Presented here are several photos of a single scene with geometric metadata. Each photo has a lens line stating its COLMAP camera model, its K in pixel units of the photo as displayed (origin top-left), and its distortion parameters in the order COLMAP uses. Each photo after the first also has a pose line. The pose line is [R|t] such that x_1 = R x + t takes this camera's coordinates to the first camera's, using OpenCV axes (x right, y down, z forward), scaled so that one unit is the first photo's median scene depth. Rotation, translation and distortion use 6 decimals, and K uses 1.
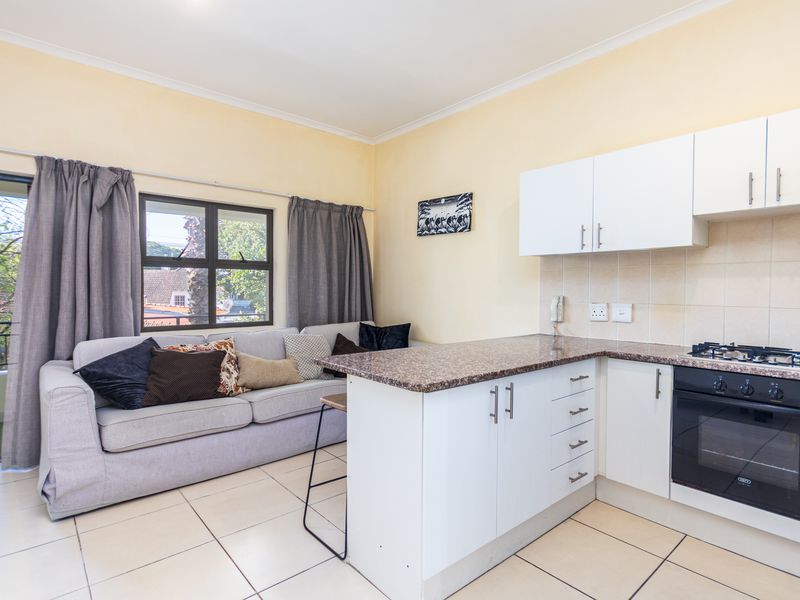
lens RADIAL K [[431.1, 0, 398.6], [0, 431.1, 298.5], [0, 0, 1]] dist [0.006181, 0.002154]
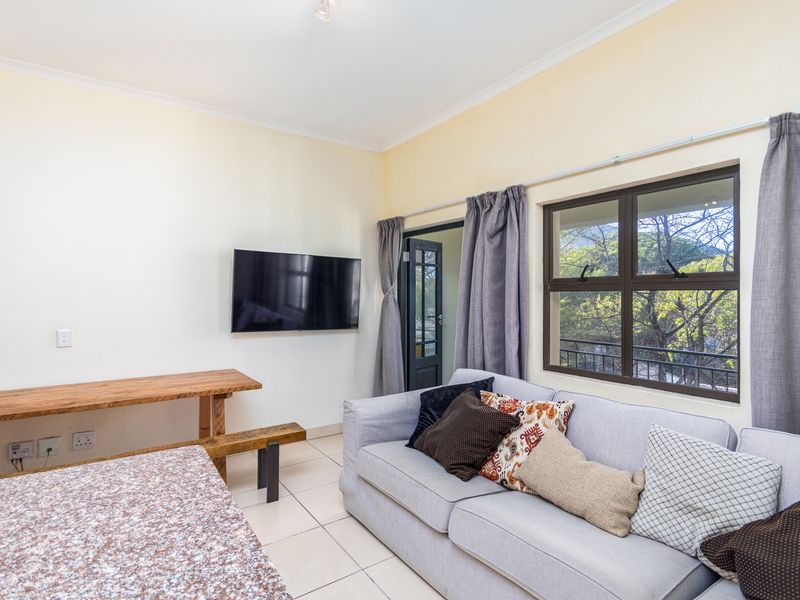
lens RADIAL K [[431.1, 0, 399.9], [0, 431.1, 293.3], [0, 0, 1]] dist [0.006181, 0.002154]
pose [[-0.105037, -0.012777, -0.994386, 0.319016], [-0.033240, 0.999404, -0.009331, -0.065750], [0.993913, 0.032074, -0.105399, 0.975168]]
